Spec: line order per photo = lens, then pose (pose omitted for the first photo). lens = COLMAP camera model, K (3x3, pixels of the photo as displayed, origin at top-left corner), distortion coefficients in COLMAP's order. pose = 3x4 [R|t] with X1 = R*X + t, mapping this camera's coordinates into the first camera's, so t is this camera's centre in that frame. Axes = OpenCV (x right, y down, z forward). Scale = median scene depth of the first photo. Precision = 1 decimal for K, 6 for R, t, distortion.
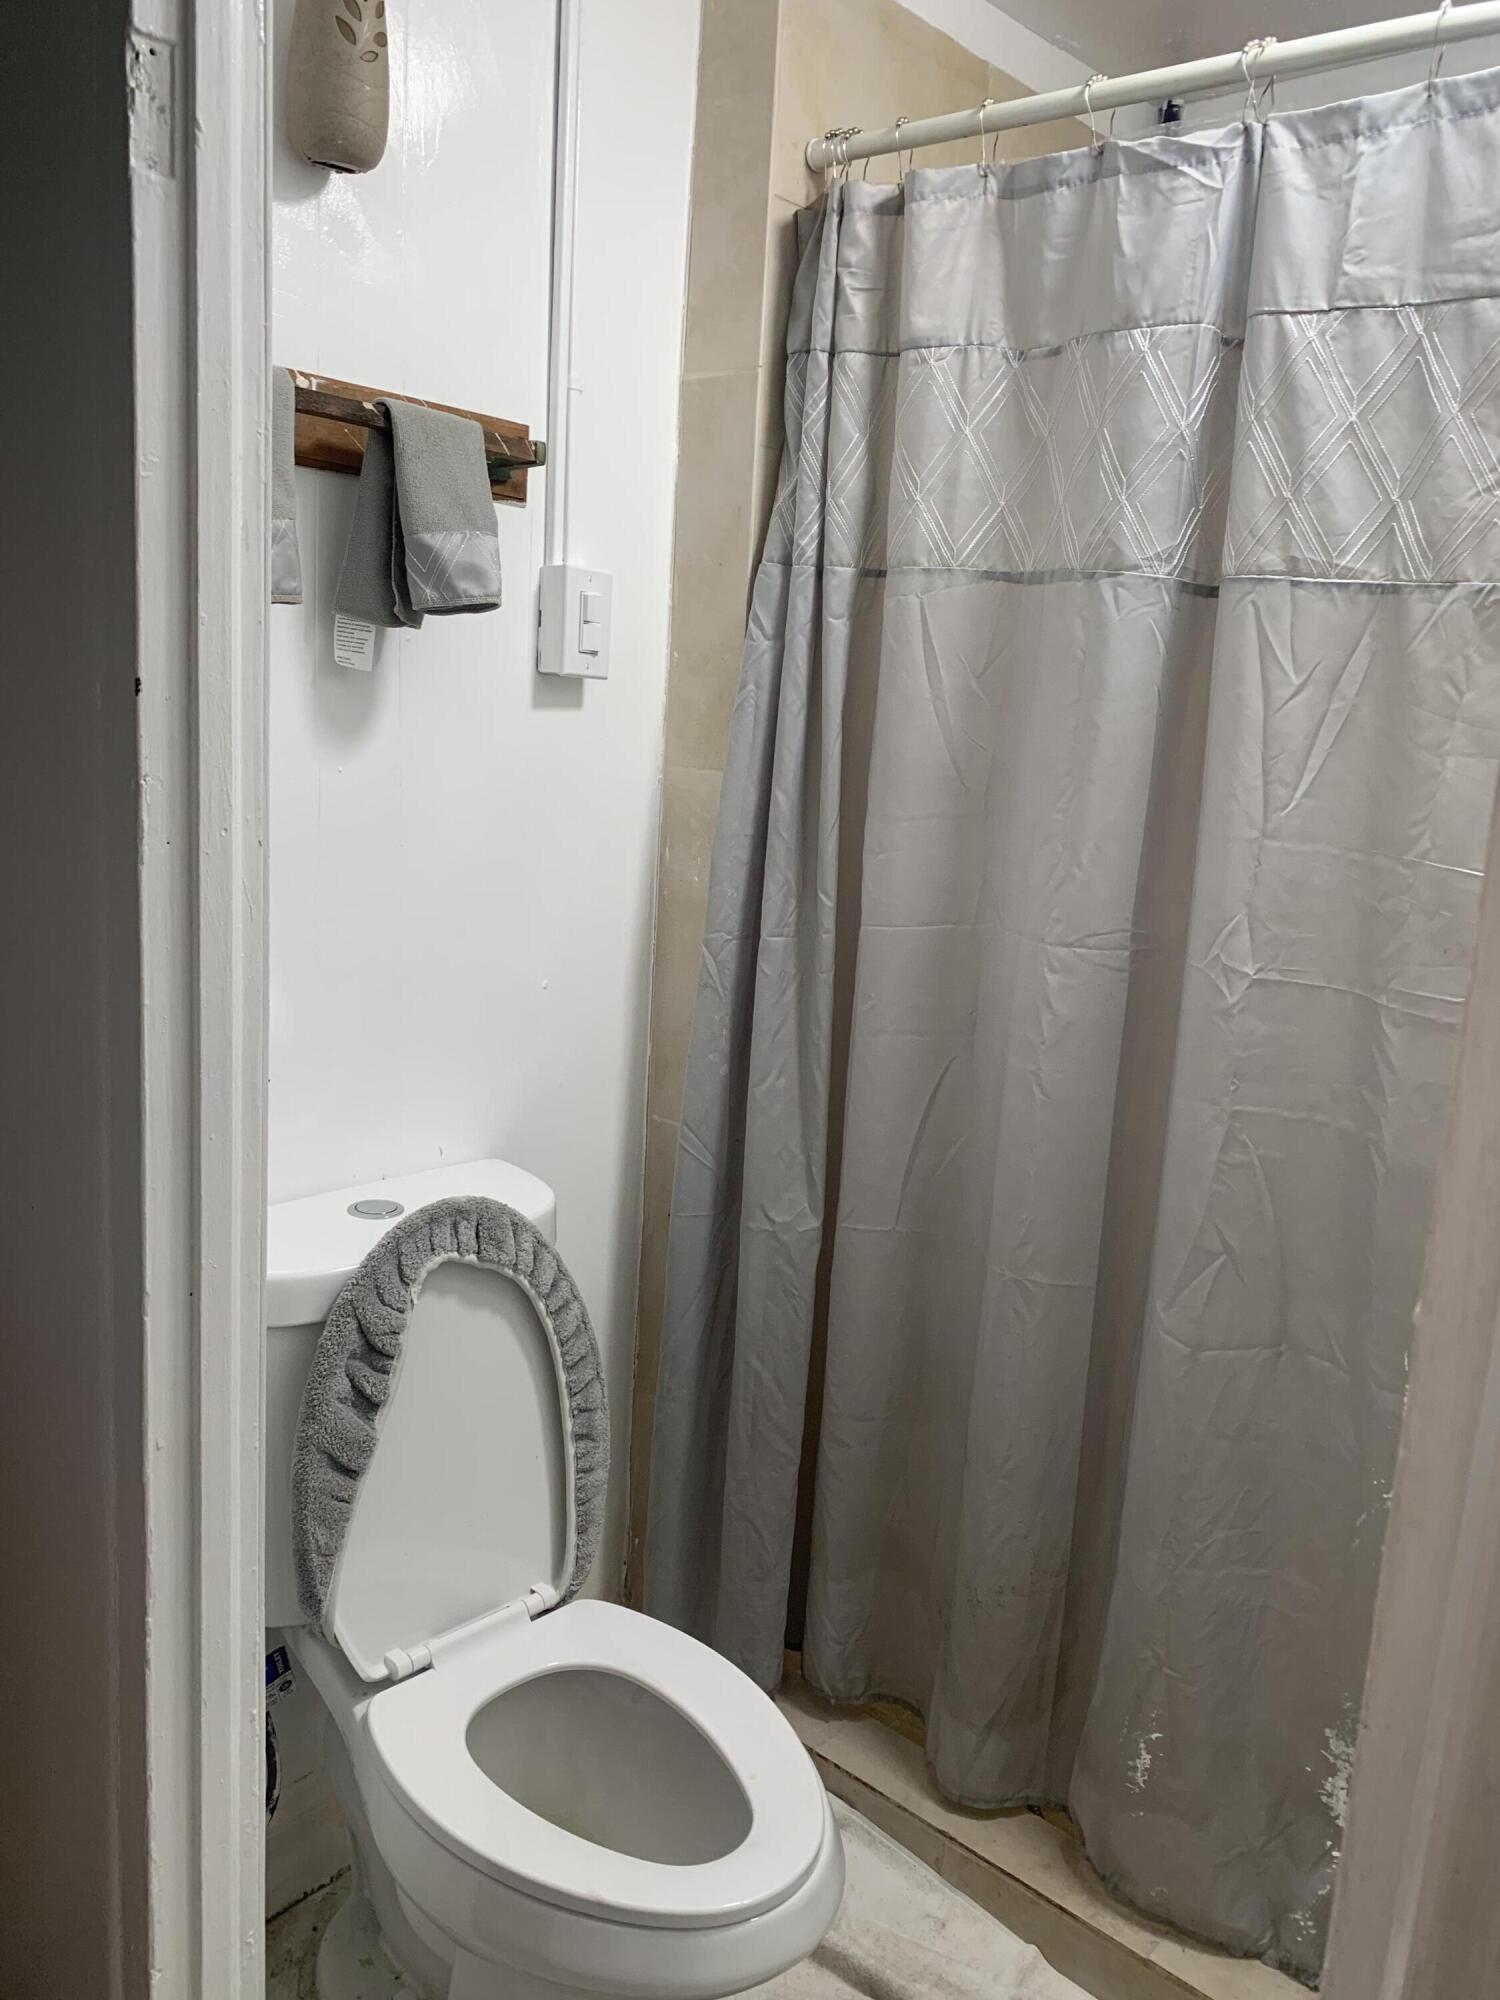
lens RADIAL K [[1544.1, 0, 747.2], [0, 1544.1, 991.7], [0, 0, 1]] dist [0.037022, -0.057830]
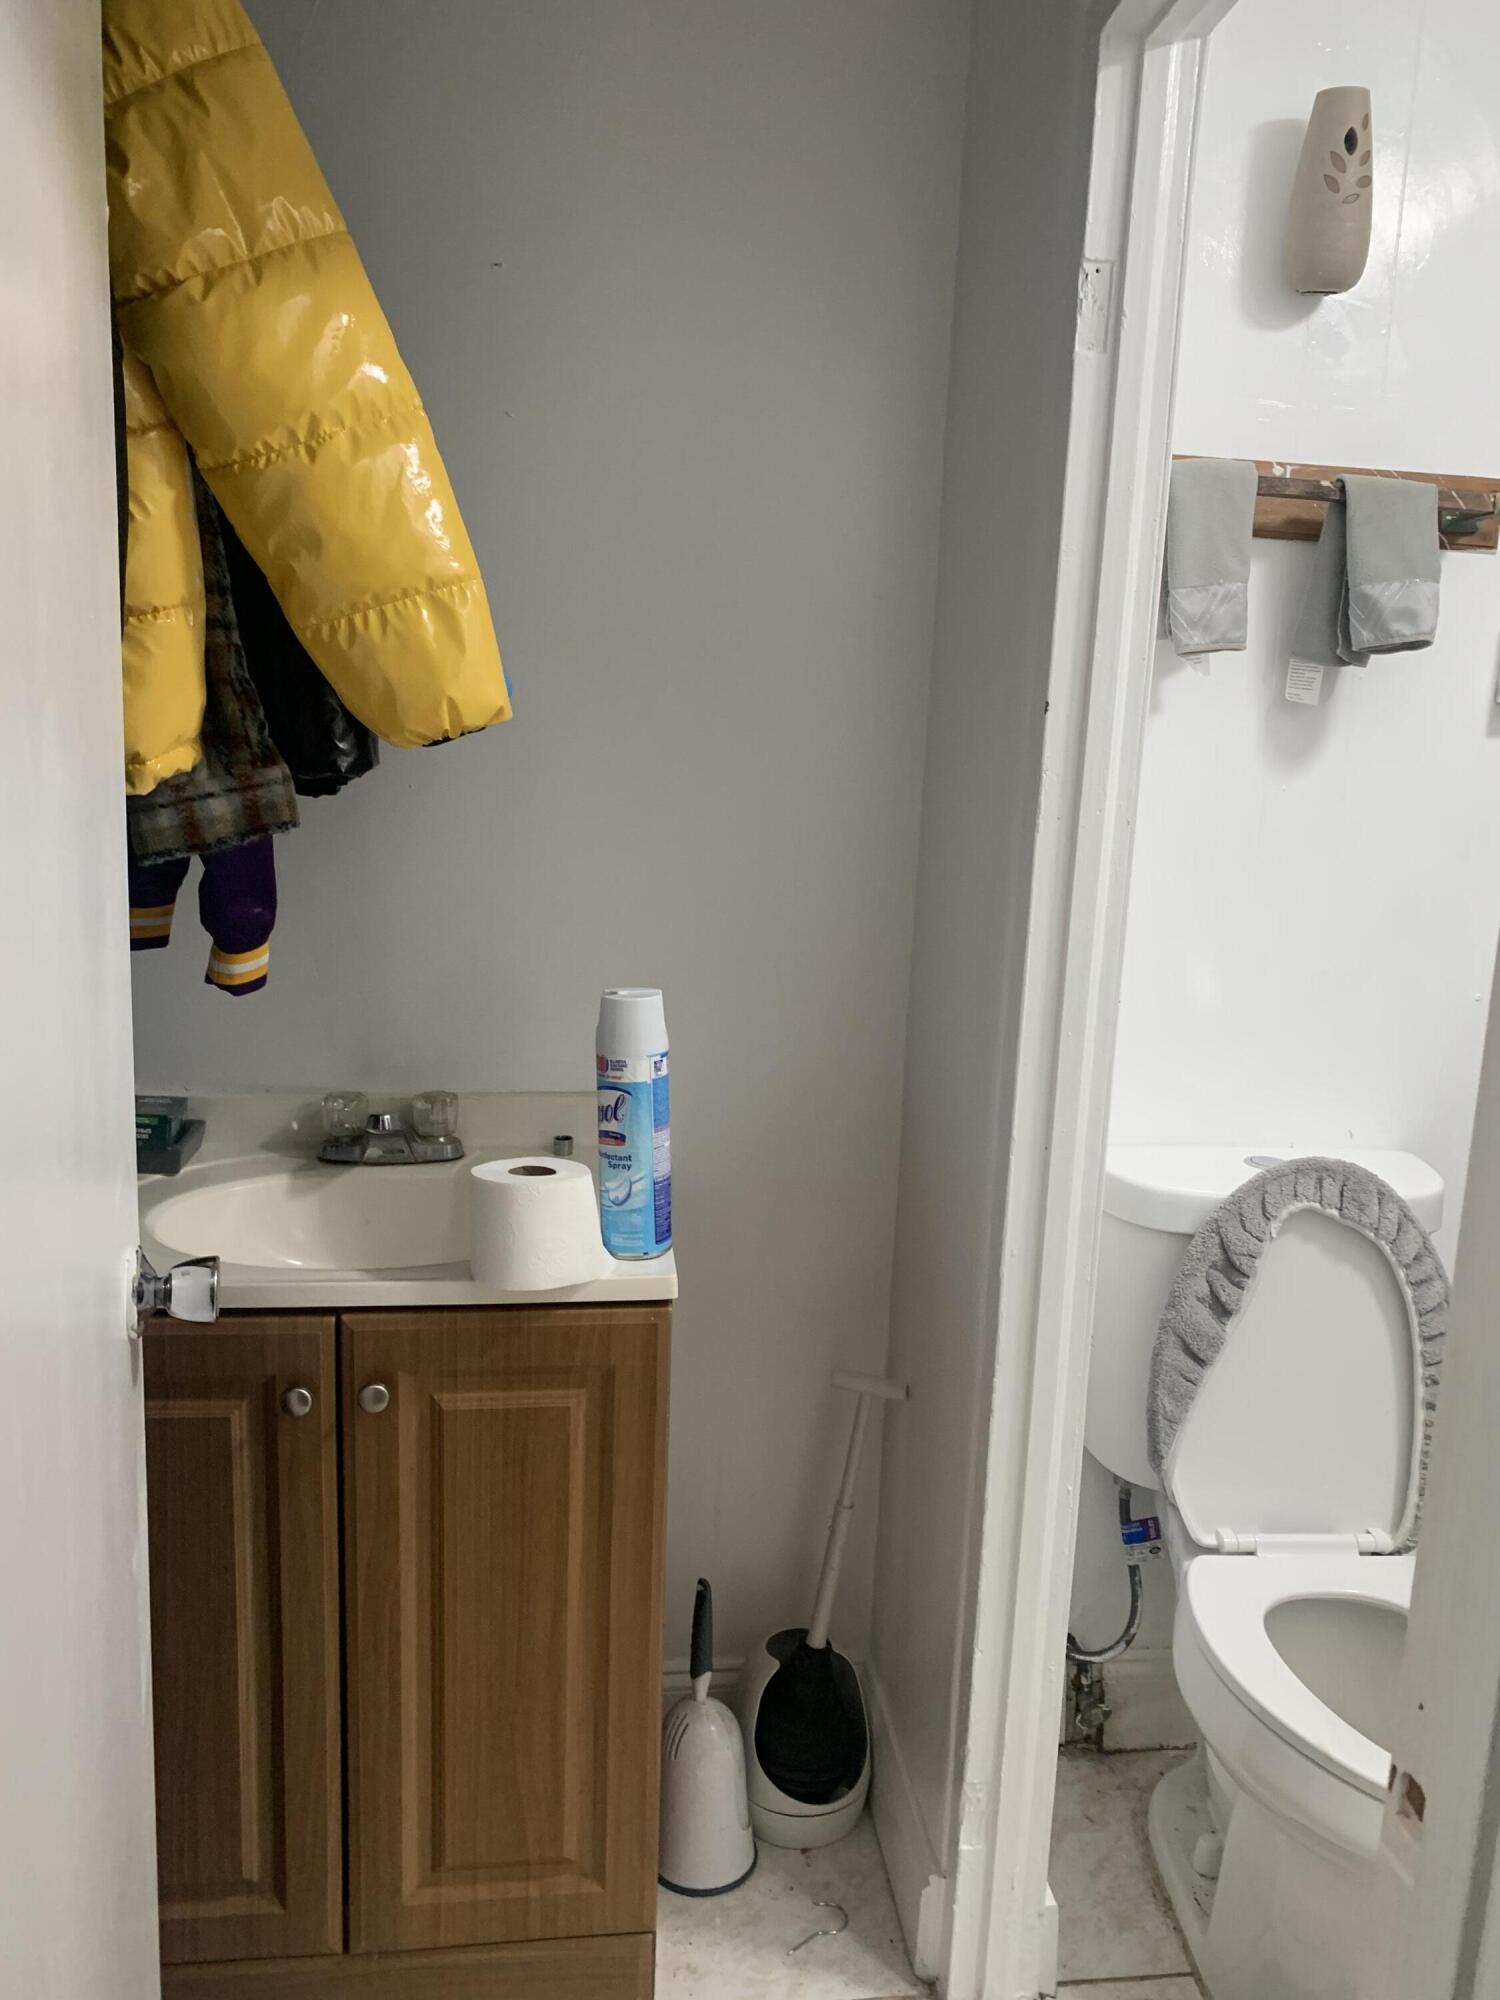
lens RADIAL K [[1544.1, 0, 747.2], [0, 1544.1, 991.7], [0, 0, 1]] dist [0.037022, -0.057830]
pose [[0.747369, 0.092088, -0.657996, 0.240999], [-0.122200, 0.992506, 0.000105, 0.064818], [0.653075, 0.080328, 0.753021, -0.158694]]
